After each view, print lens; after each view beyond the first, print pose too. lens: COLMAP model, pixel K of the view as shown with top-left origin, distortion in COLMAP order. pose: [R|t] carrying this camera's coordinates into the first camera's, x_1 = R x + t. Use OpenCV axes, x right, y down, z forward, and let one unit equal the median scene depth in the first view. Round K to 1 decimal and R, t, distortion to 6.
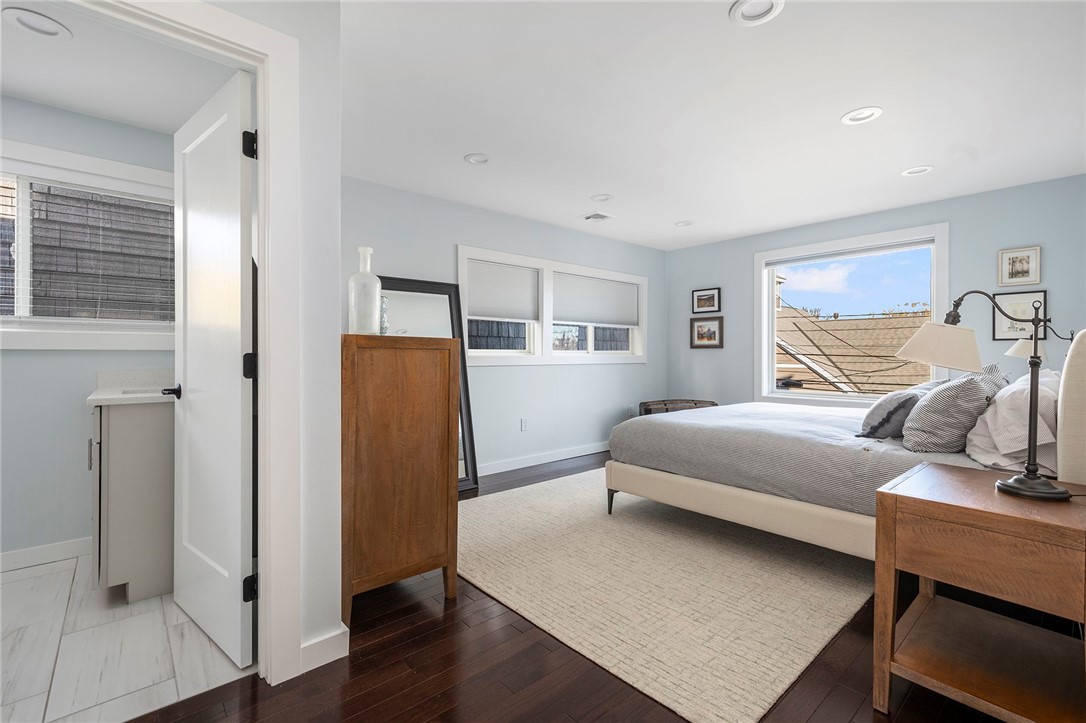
lens RADIAL K [[486.2, 0, 537.8], [0, 486.2, 356.2], [0, 0, 1]] dist [0.004941, -0.000610]
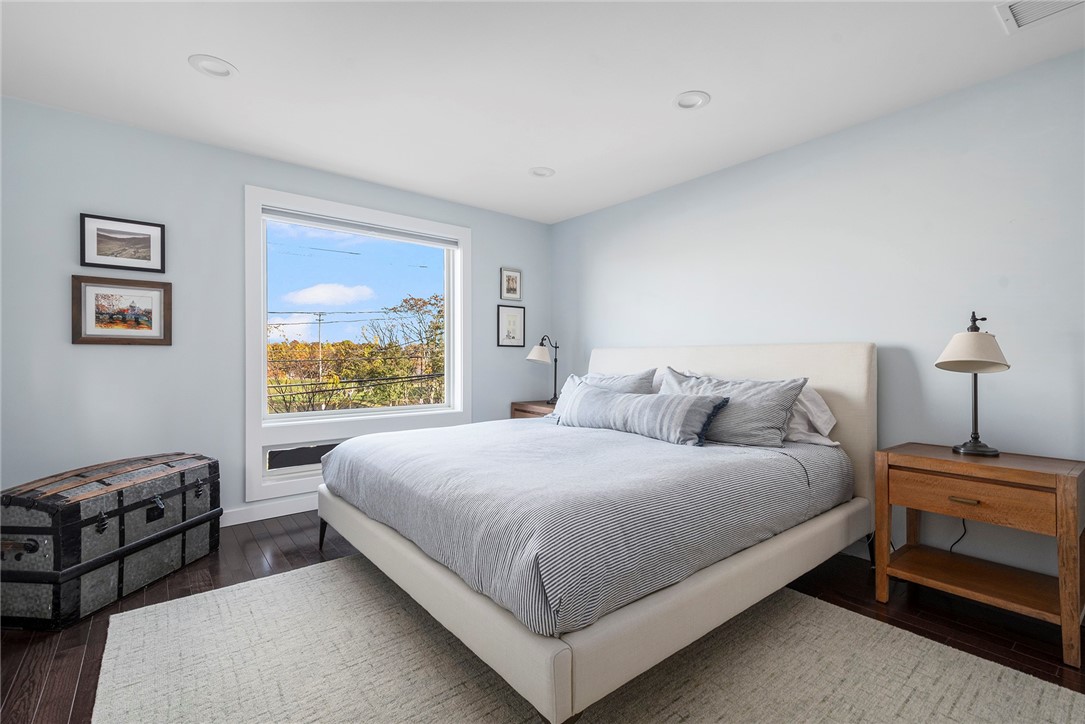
lens RADIAL K [[485.7, 0, 548.6], [0, 485.7, 366.8], [0, 0, 1]] dist [0.004941, -0.000610]
pose [[0.023487, -0.013077, 0.999639, -0.124973], [0.001755, 0.999913, 0.013040, 0.000299], [-0.999723, 0.001449, 0.023508, 0.585609]]
